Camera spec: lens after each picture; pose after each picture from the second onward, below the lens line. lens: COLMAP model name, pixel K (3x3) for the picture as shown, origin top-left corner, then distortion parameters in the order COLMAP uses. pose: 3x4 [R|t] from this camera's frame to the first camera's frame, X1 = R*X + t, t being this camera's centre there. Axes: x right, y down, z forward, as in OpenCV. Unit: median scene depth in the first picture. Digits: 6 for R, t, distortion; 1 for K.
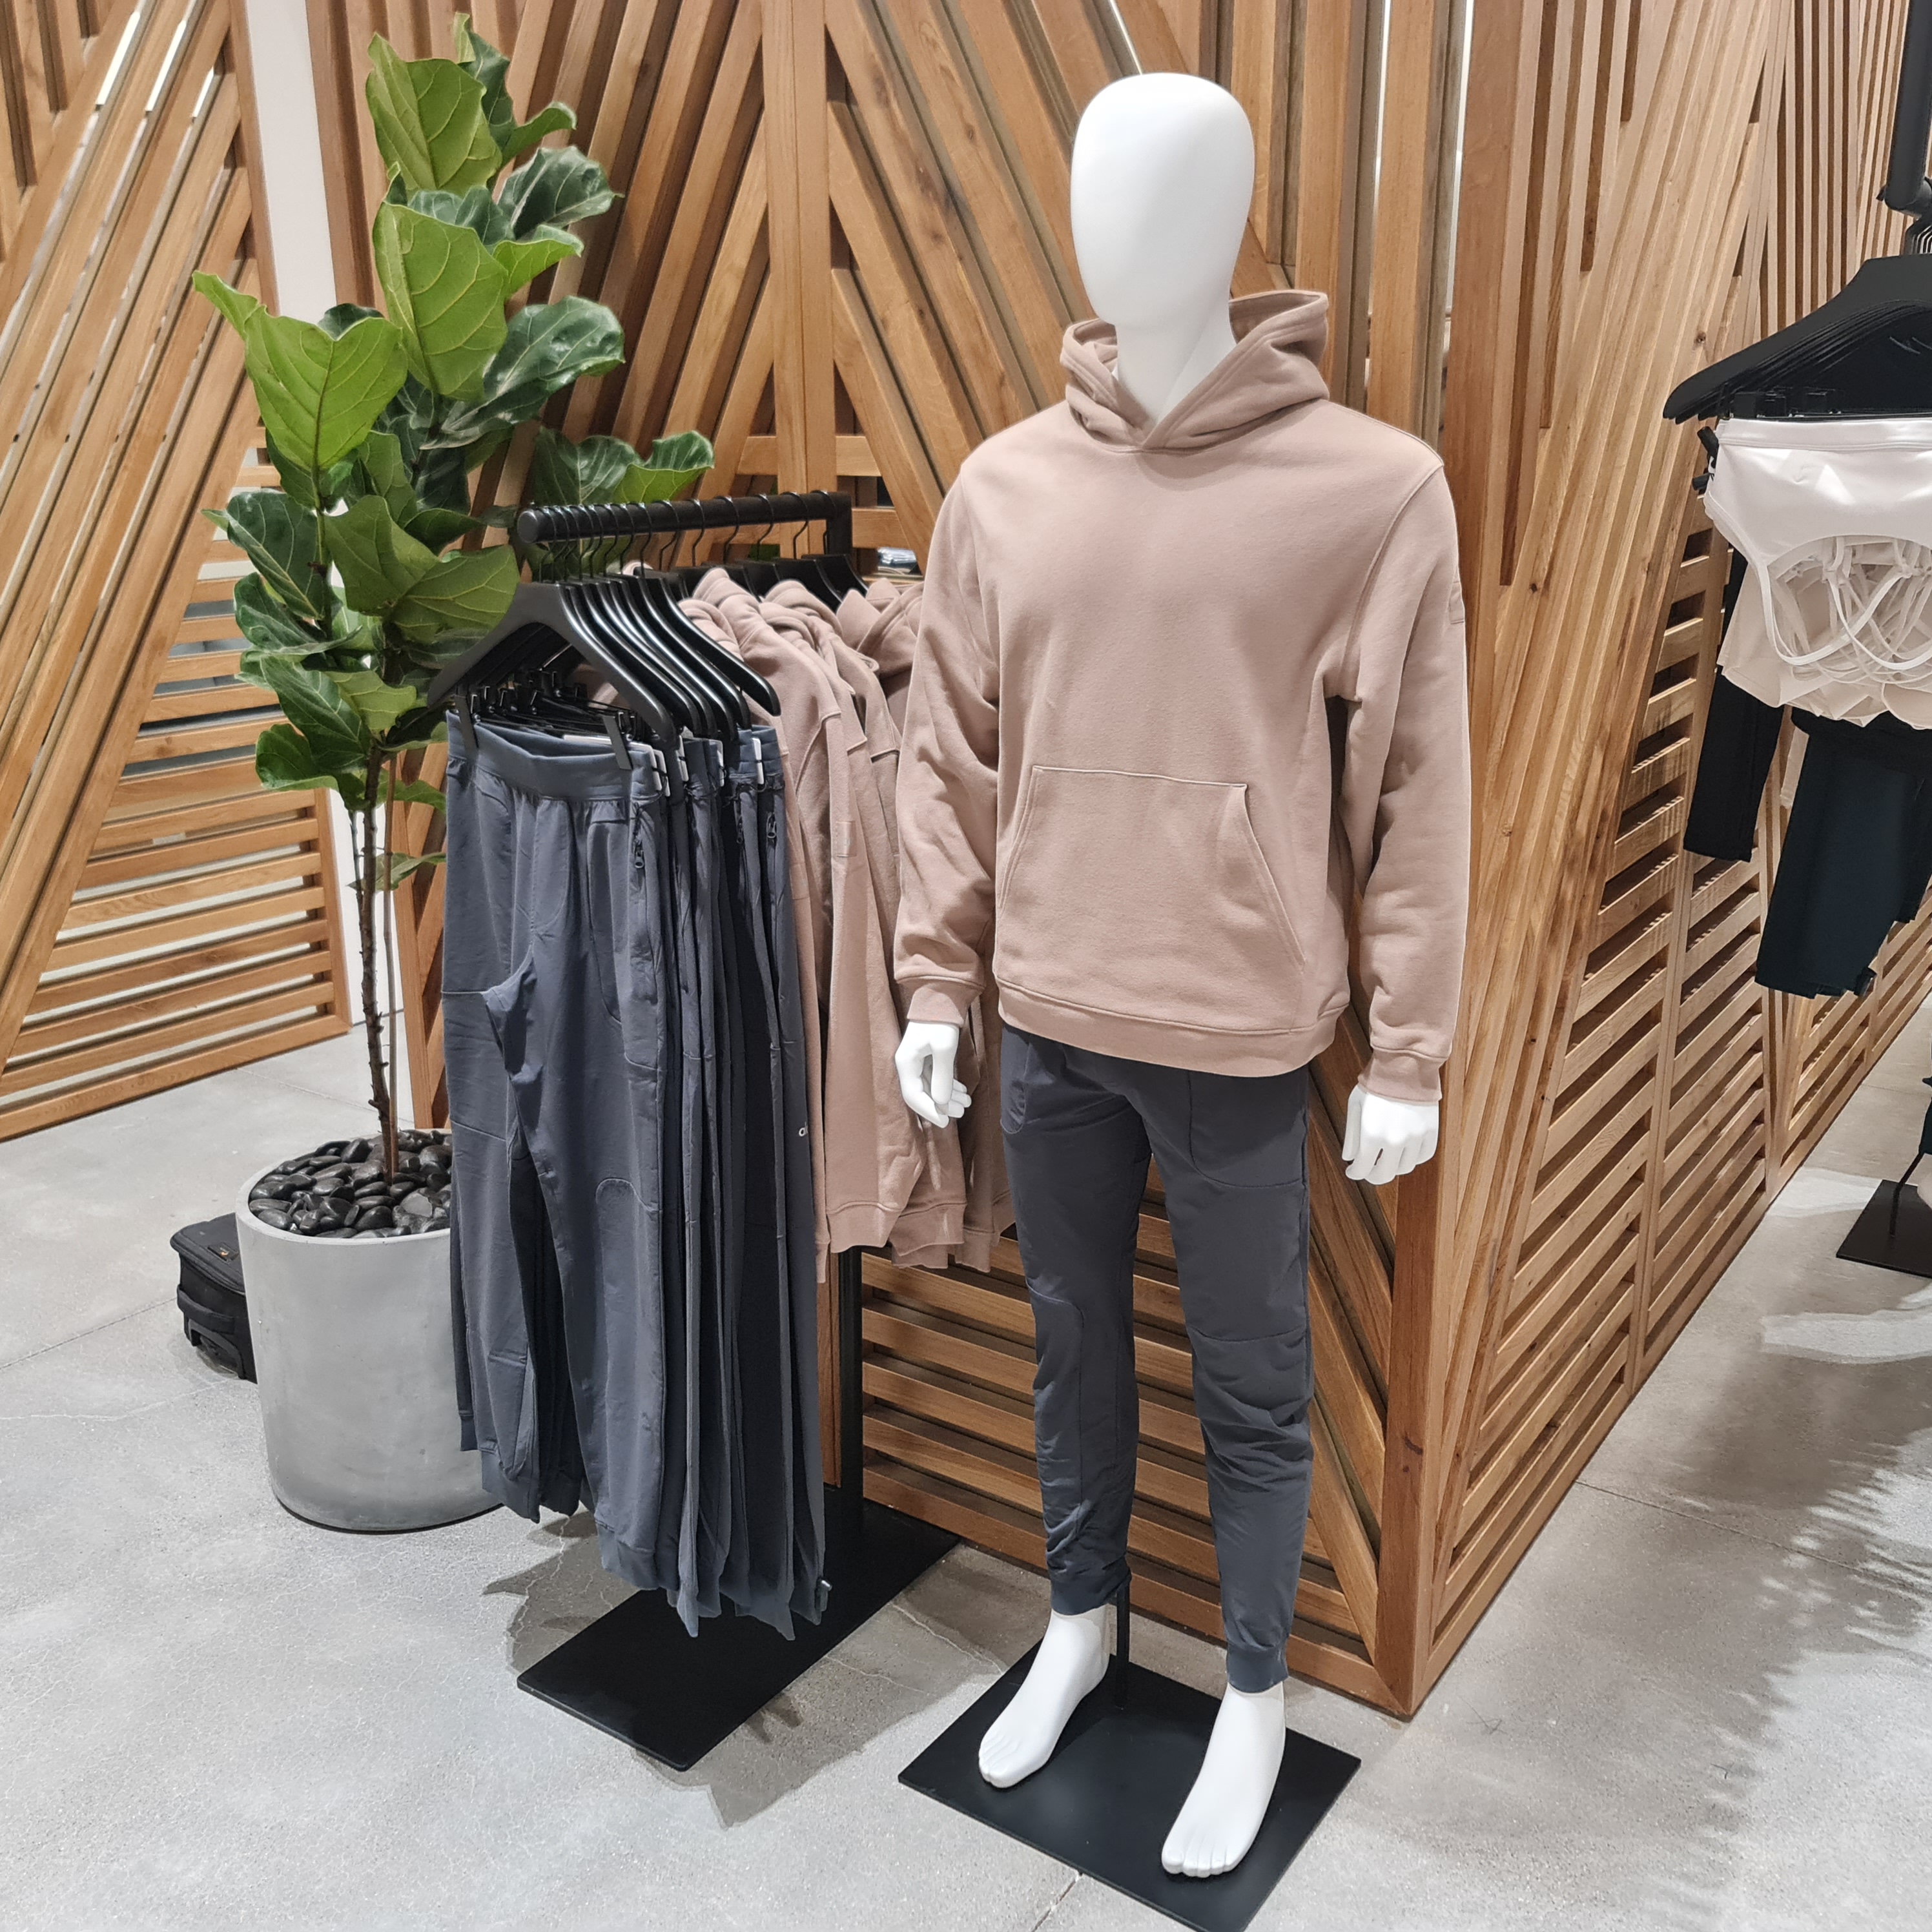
lens RADIAL K [[1882.7, 0, 967.0], [0, 1882.7, 966.8], [0, 0, 1]] dist [0.049446, 0.000000]
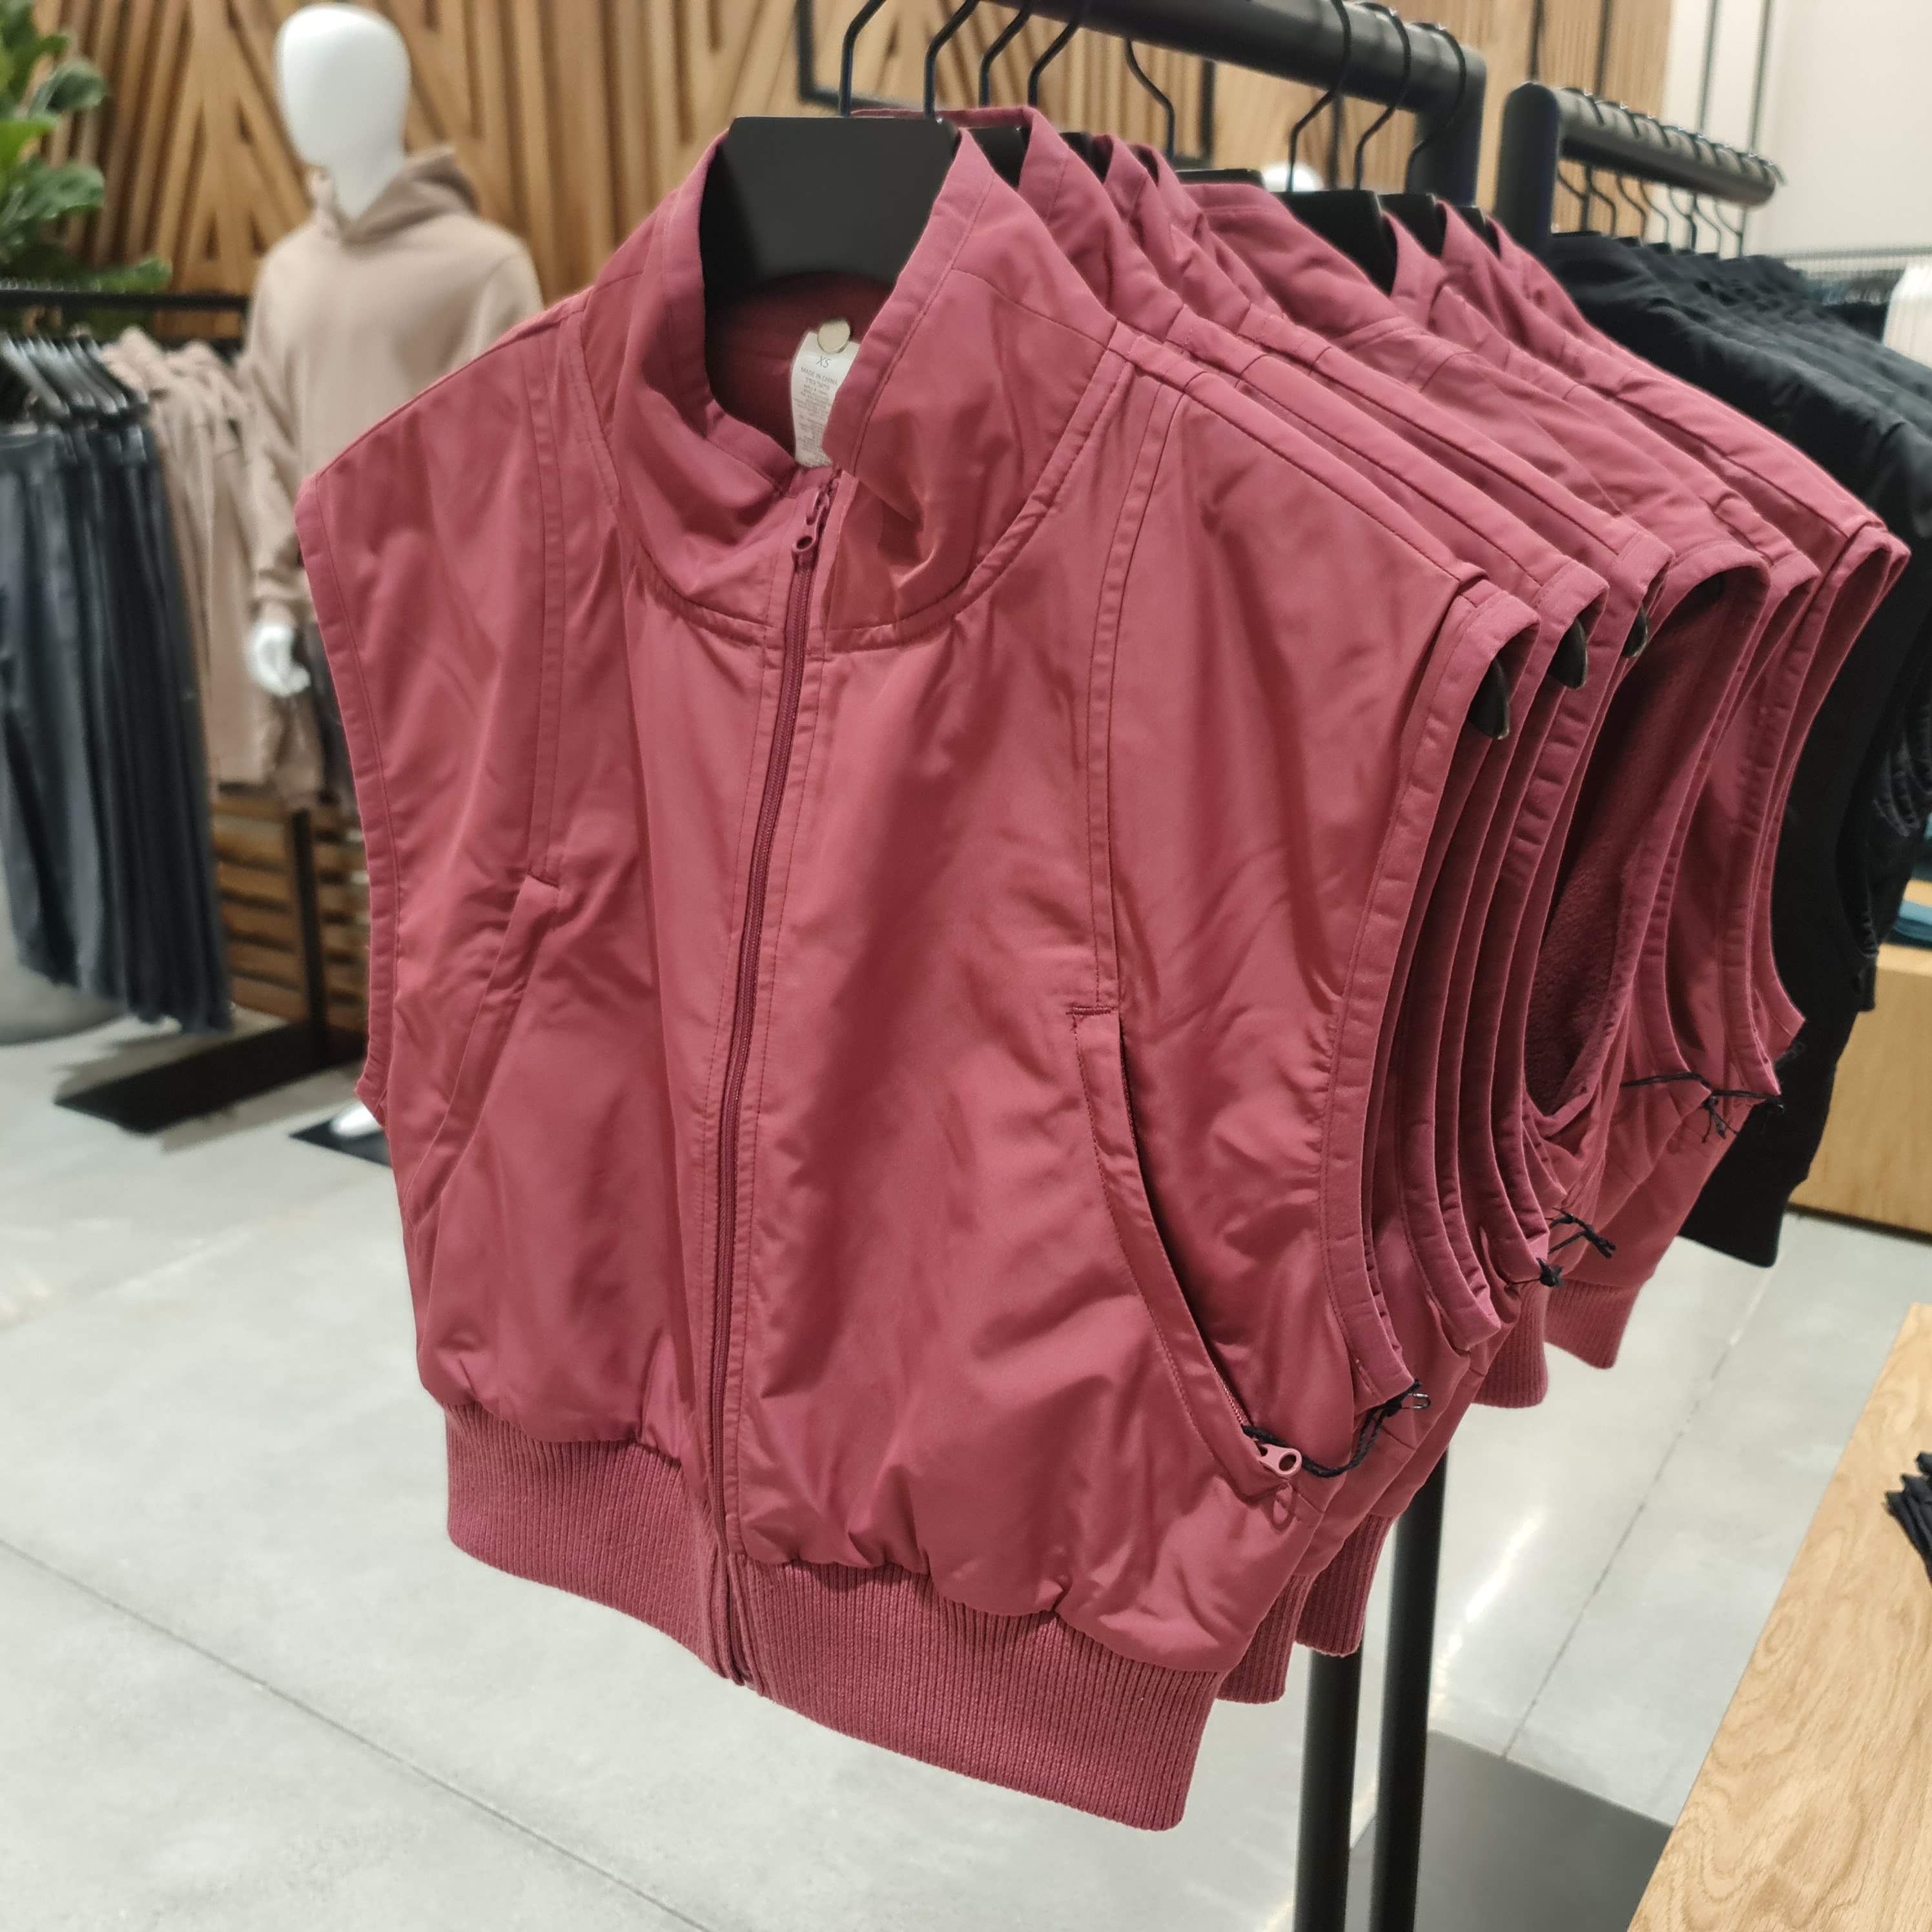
lens RADIAL K [[1882.7, 0, 964.3], [0, 1882.7, 960.6], [0, 0, 1]] dist [0.049446, 0.000000]
pose [[0.999978, -0.005384, 0.003926, 0.554171], [0.005353, 0.999955, 0.007865, 0.302934], [-0.003968, -0.007844, 0.999961, -0.583243]]
